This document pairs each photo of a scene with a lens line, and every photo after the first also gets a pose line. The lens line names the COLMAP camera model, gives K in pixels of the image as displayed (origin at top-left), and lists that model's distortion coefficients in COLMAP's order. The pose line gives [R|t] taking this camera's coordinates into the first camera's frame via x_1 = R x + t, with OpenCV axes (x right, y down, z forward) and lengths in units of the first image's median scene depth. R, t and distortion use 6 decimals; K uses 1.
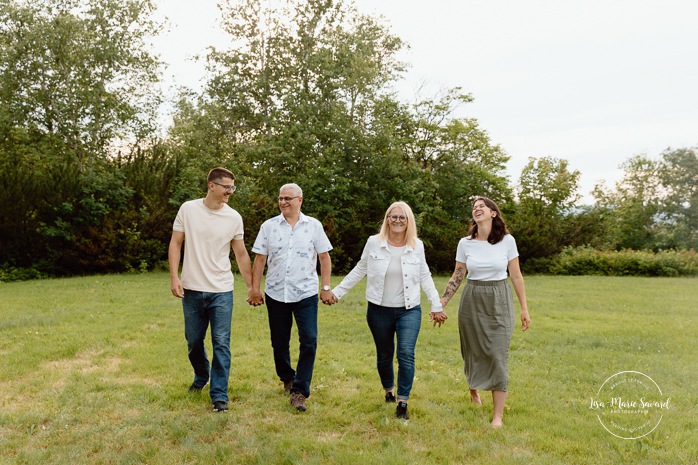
lens RADIAL K [[809.0, 0, 349.0], [0, 809.0, 232.5], [0, 0, 1]] dist [0.017021, 0.008100]
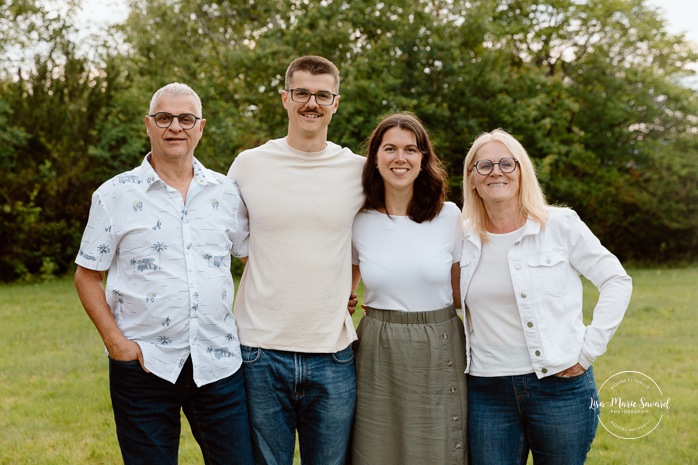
lens RADIAL K [[1195.7, 0, 349.0], [0, 1195.7, 232.5], [0, 0, 1]] dist [0.002942, 0.159297]
pose [[0.996649, -0.029233, -0.076399, 0.014749], [0.031588, 0.999057, 0.029800, -0.001253], [0.075456, -0.032114, 0.996632, 0.165483]]
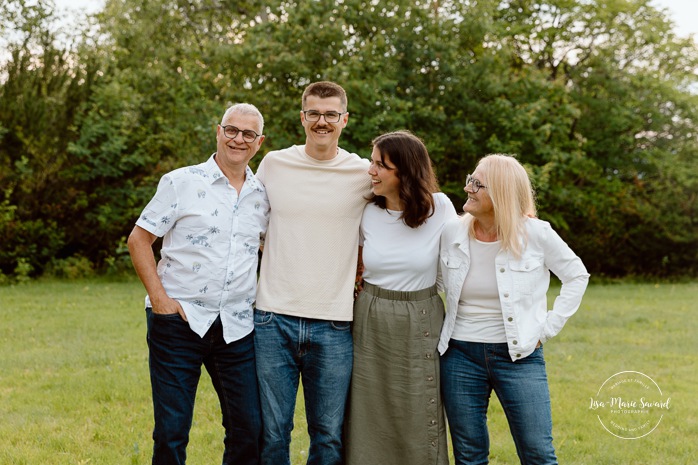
lens RADIAL K [[1295.8, 0, 355.3], [0, 1295.8, 251.9], [0, 0, 1]] dist [0.052853, -0.227812]
pose [[0.998016, -0.008413, -0.062395, 0.016191], [0.010790, 0.999224, 0.037869, -0.000387], [0.062028, -0.038467, 0.997333, 0.136032]]
